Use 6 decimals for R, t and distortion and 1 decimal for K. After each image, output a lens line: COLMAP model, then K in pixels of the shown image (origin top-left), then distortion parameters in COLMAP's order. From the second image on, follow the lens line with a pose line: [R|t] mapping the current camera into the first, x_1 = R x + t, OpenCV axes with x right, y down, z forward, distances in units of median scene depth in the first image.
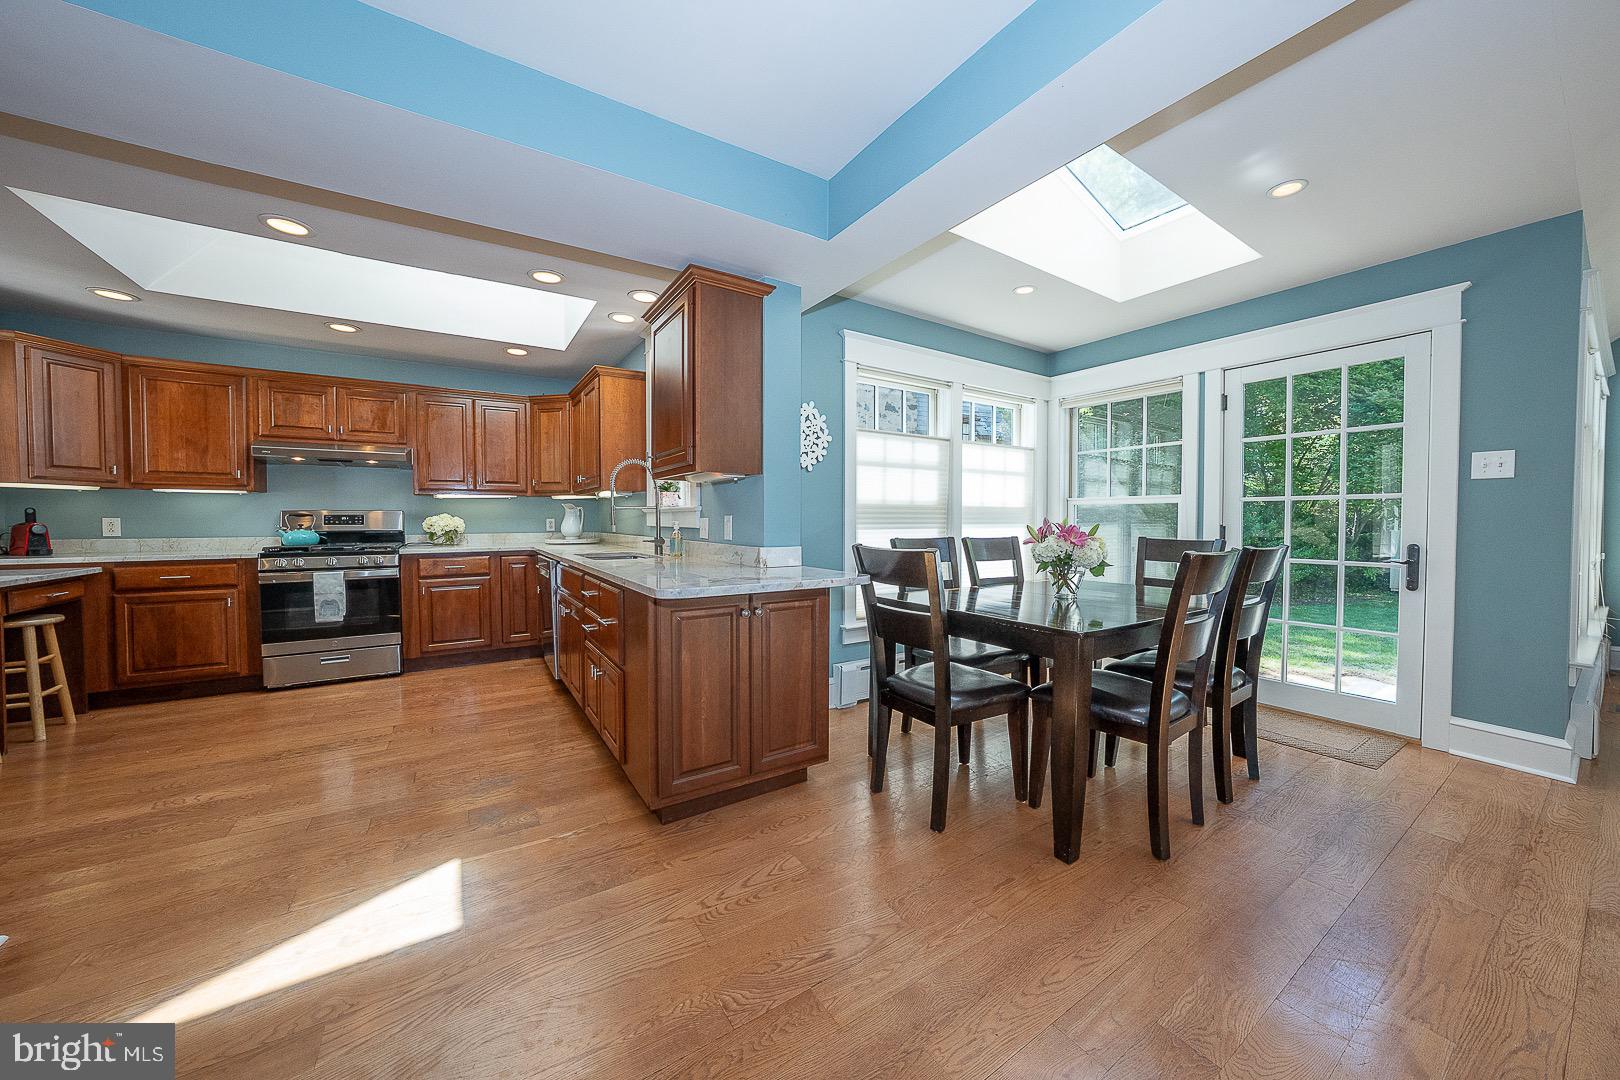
lens RADIAL K [[557.0, 0, 807.9], [0, 557.0, 534.2], [0, 0, 1]] dist [-0.025484, 0.005229]
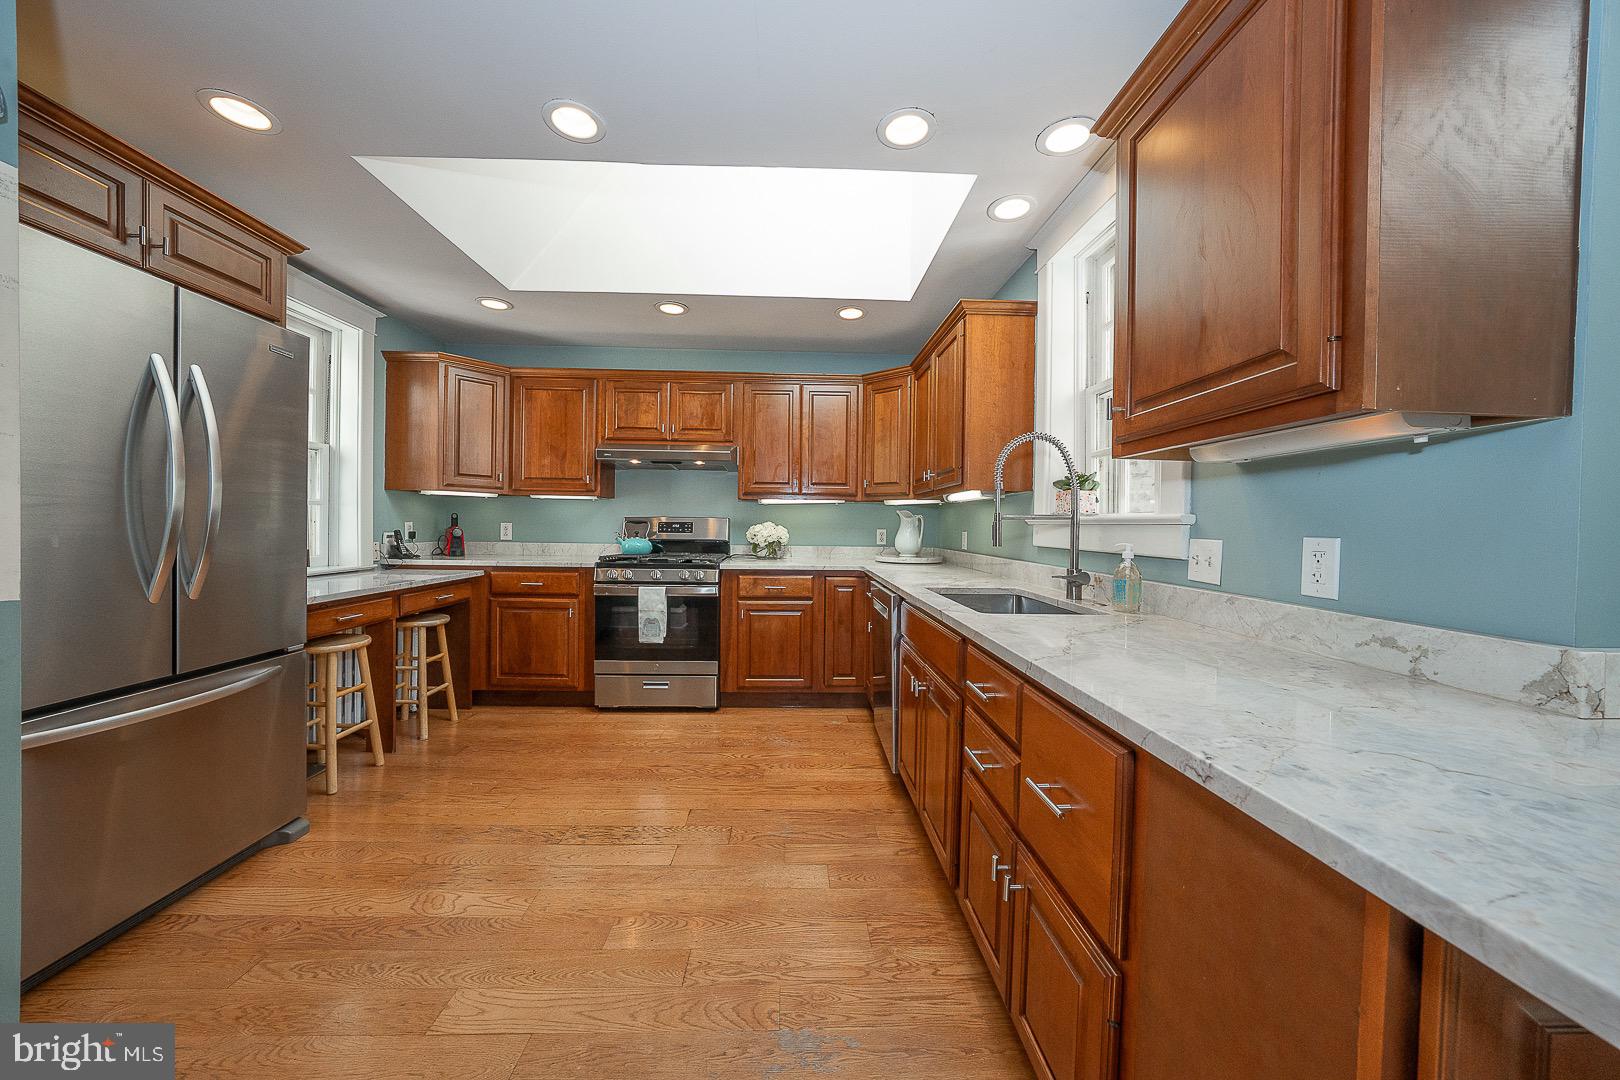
lens RADIAL K [[557.0, 0, 807.9], [0, 557.0, 534.2], [0, 0, 1]] dist [-0.025484, 0.005229]
pose [[0.858632, 0.021610, -0.512136, -0.192607], [-0.029298, 0.999547, -0.006943, -0.016316], [0.511754, 0.020966, 0.858876, 0.340902]]
